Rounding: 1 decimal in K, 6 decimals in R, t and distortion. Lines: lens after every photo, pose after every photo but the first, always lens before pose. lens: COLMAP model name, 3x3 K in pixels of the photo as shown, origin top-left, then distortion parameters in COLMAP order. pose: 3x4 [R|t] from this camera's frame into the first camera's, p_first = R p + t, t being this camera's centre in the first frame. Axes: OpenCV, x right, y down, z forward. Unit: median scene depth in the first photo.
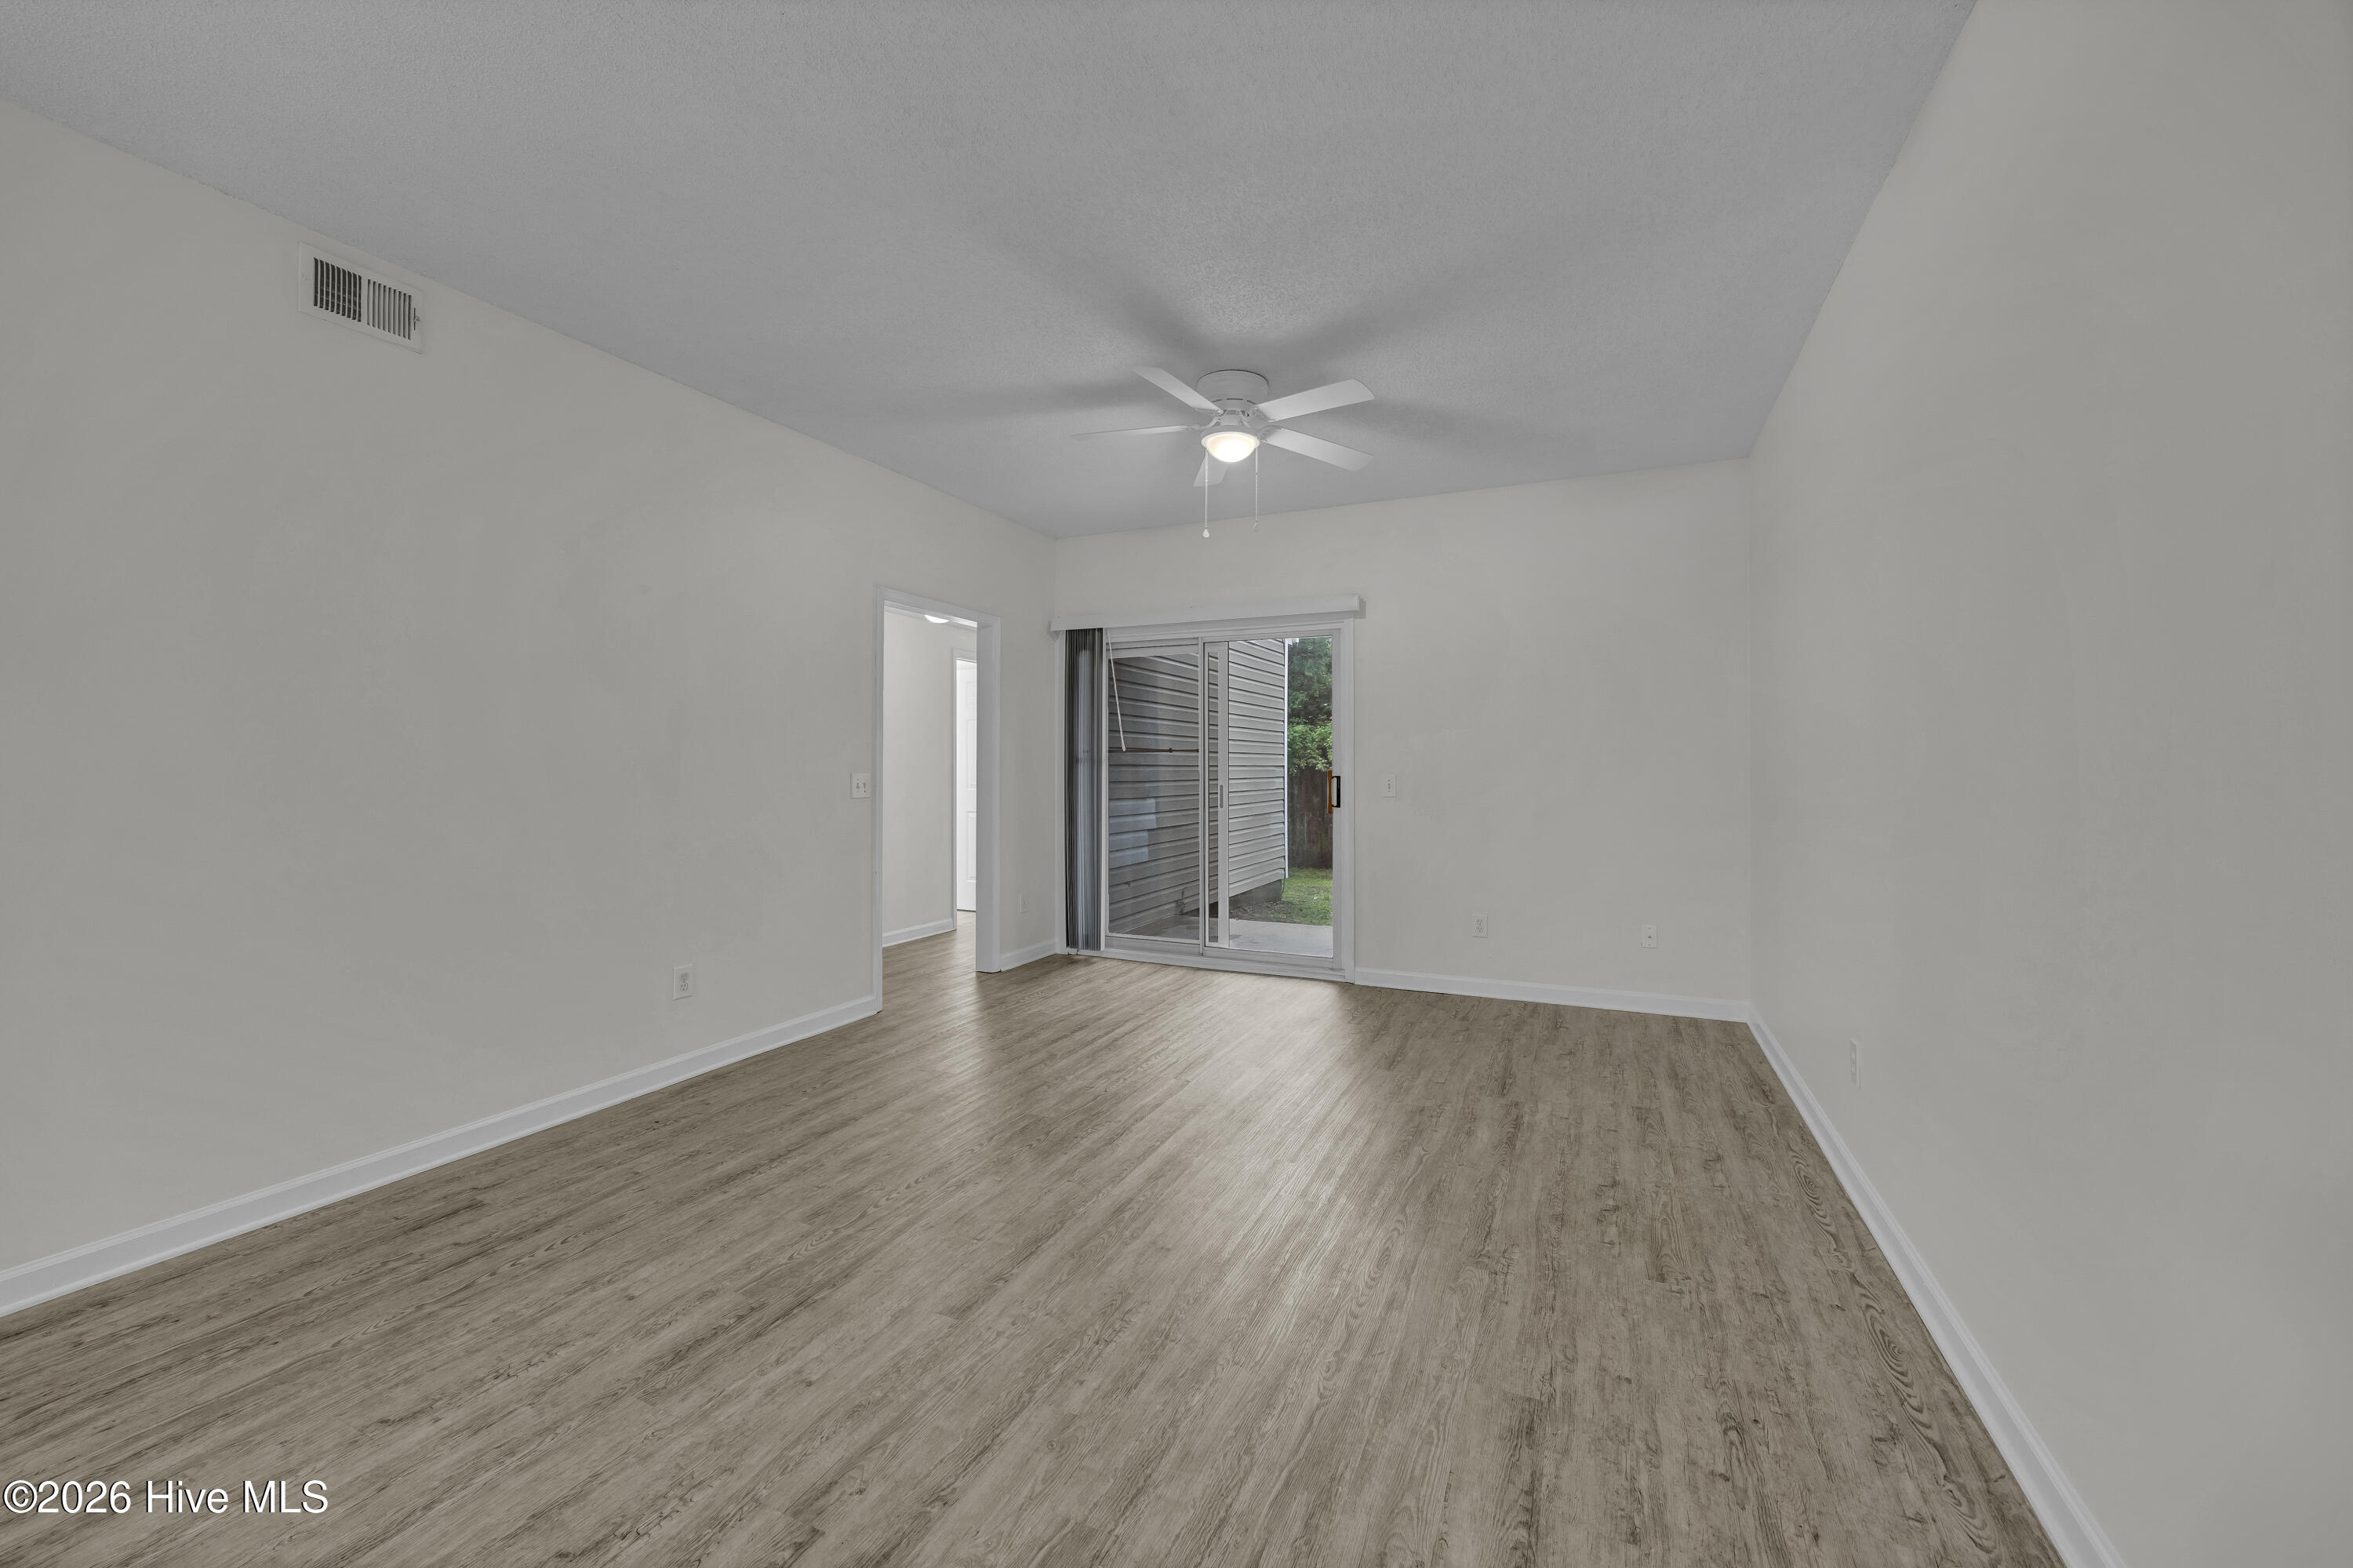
lens RADIAL K [[919.8, 0, 1171.0], [0, 919.8, 752.0], [0, 0, 1]] dist [-0.004689, -0.000213]
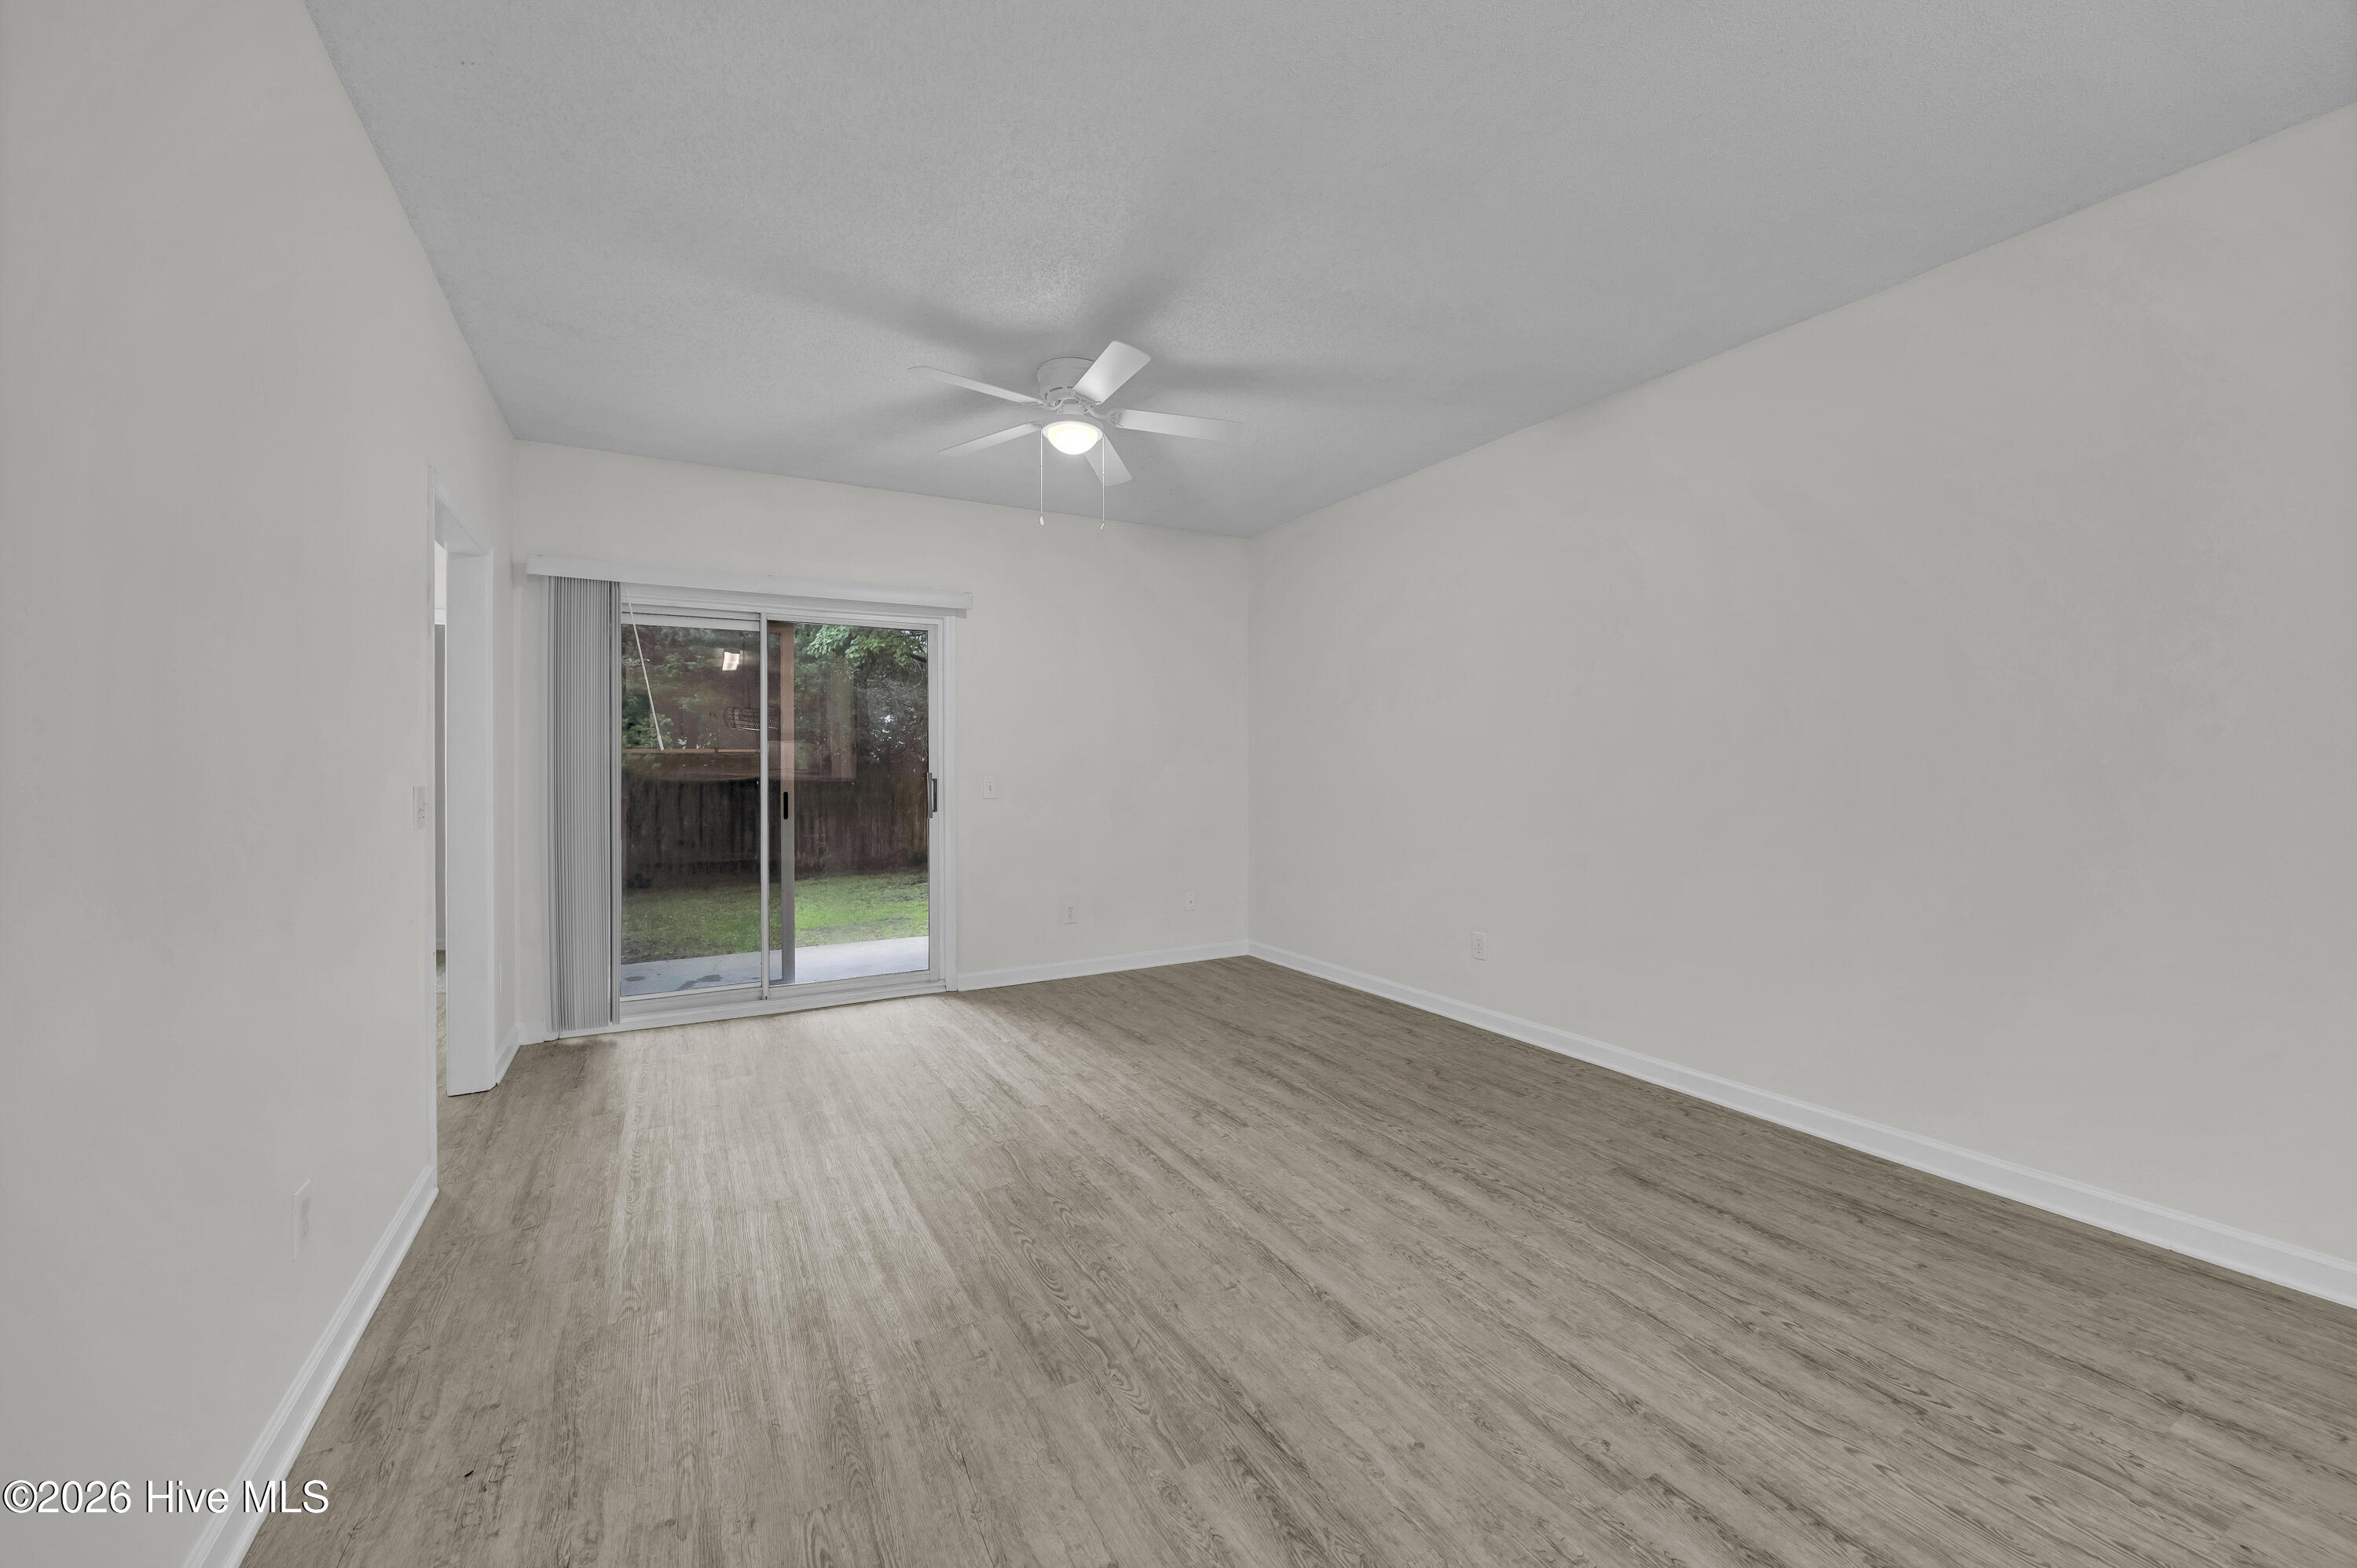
lens RADIAL K [[920.7, 0, 1185.6], [0, 920.7, 762.1], [0, 0, 1]] dist [-0.002437, -0.000123]
pose [[0.586090, -0.001335, 0.810245, -0.873408], [-0.005572, 0.999968, 0.005678, 0.003266], [-0.810227, -0.007842, 0.586064, 0.451517]]
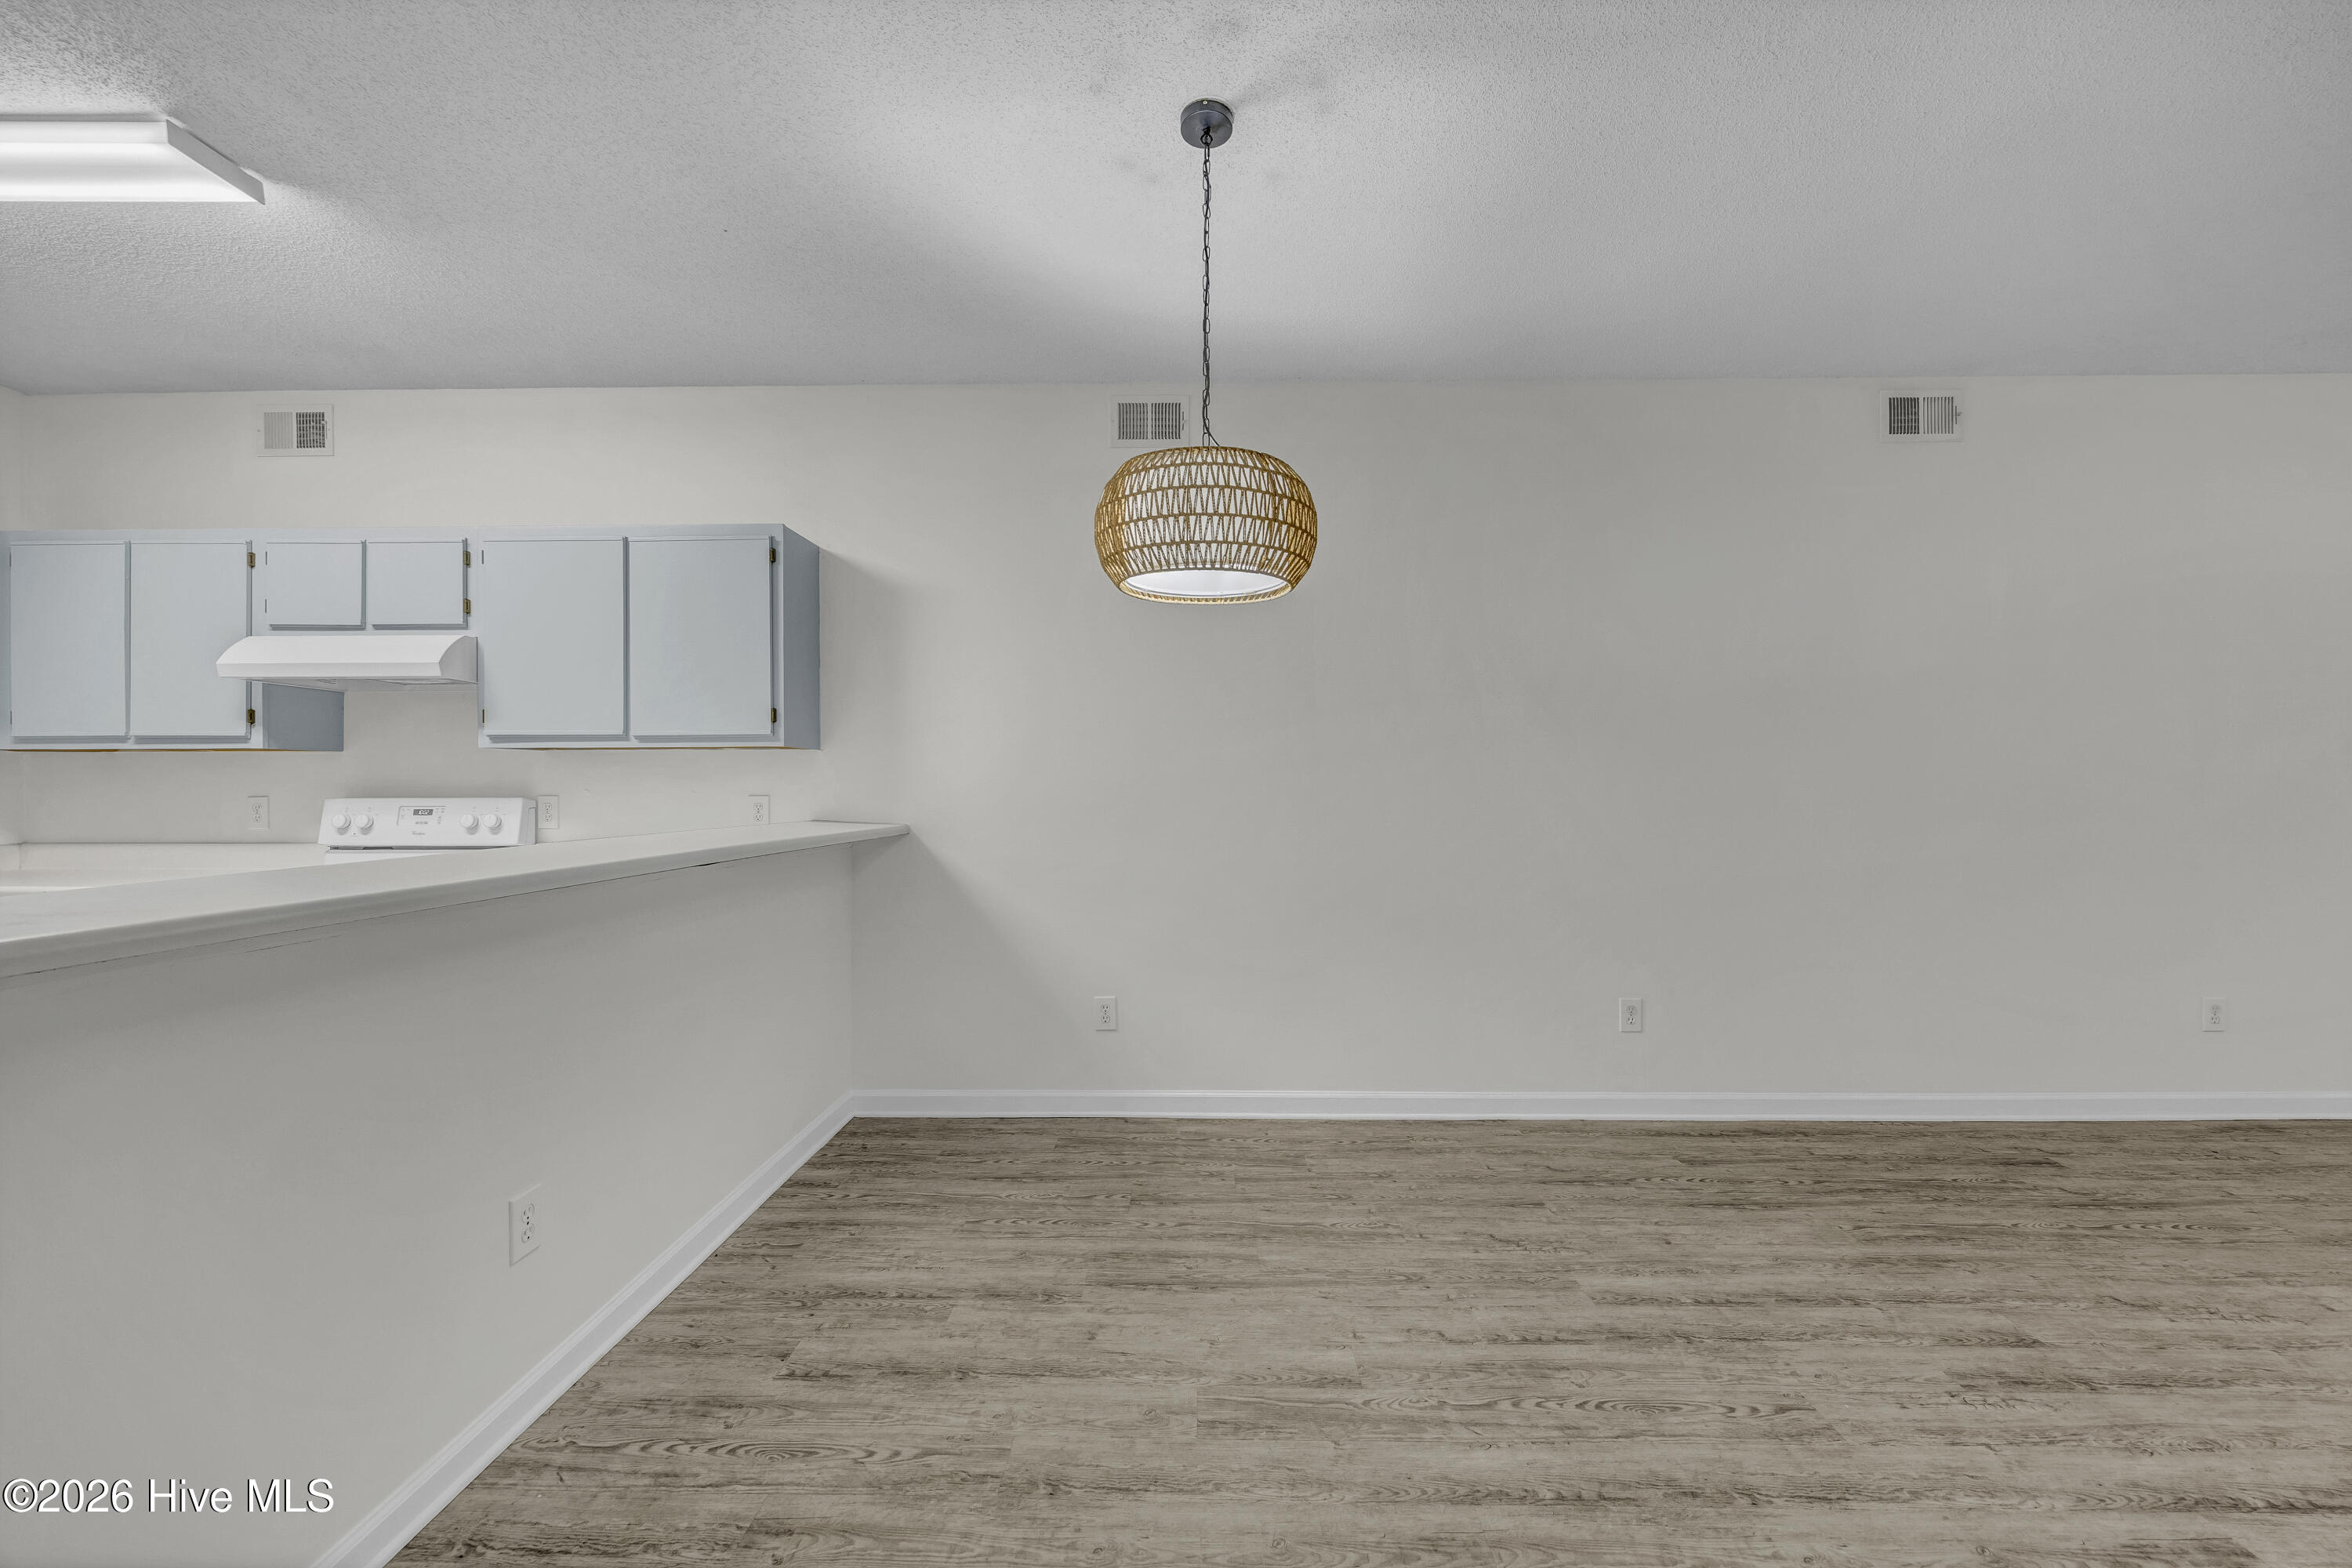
lens RADIAL K [[910.4, 0, 1187.1], [0, 910.4, 783.8], [0, 0, 1]] dist [-0.002599, -0.000103]
pose [[0.405268, -0.002806, -0.914194, -0.147365], [0.015938, 0.999865, 0.003996, -0.006732], [0.914059, -0.016190, 0.405258, -0.437018]]
